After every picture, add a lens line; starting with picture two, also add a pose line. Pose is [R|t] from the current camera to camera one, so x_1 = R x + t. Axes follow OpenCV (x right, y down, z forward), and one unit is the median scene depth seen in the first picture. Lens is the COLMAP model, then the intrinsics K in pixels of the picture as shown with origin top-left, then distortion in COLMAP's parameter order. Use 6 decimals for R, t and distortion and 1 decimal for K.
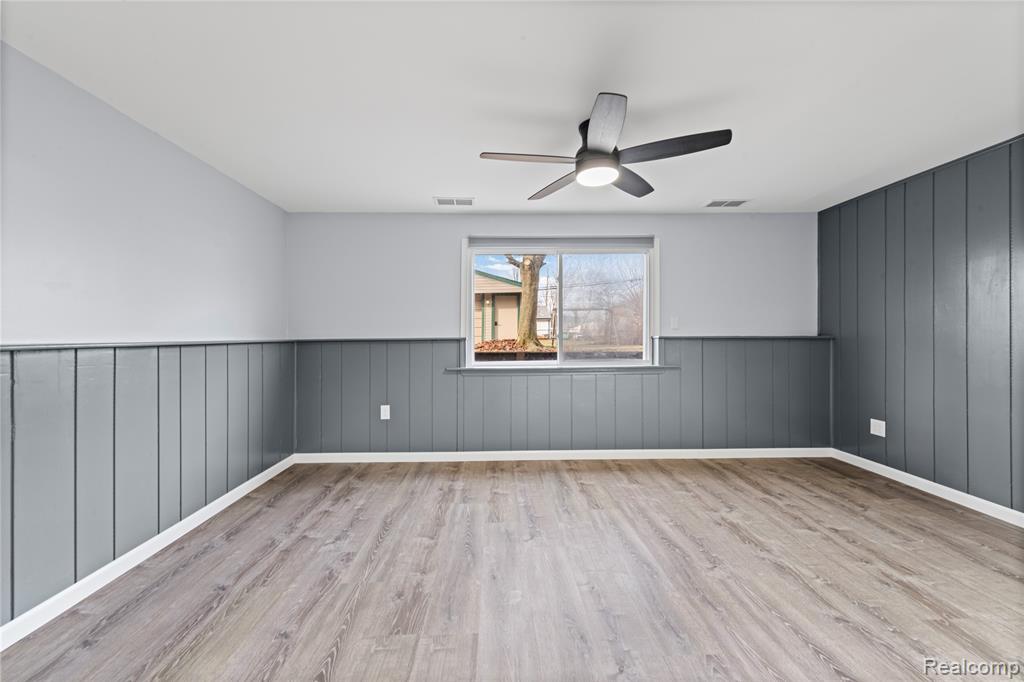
lens RADIAL K [[407.2, 0, 511.1], [0, 407.2, 333.1], [0, 0, 1]] dist [-0.000070, -0.000137]
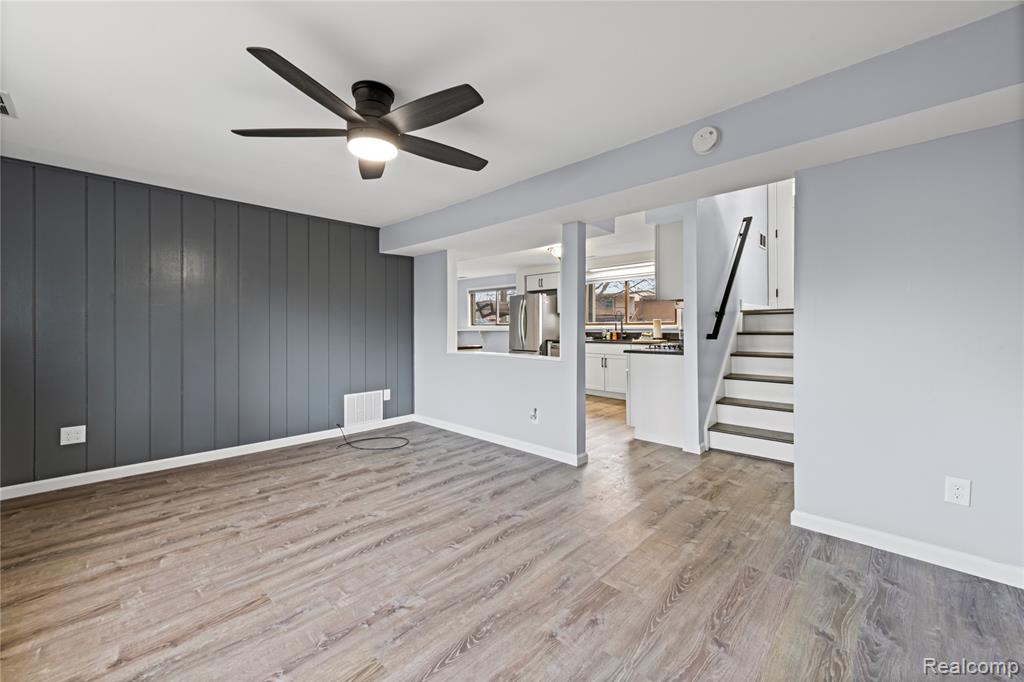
lens RADIAL K [[407.2, 0, 511.1], [0, 407.2, 333.1], [0, 0, 1]] dist [-0.000070, -0.000137]
pose [[-0.696002, -0.001698, 0.718038, -0.569419], [0.004013, 0.999972, 0.006255, 0.007406], [-0.718029, 0.007235, -0.695976, 1.267880]]
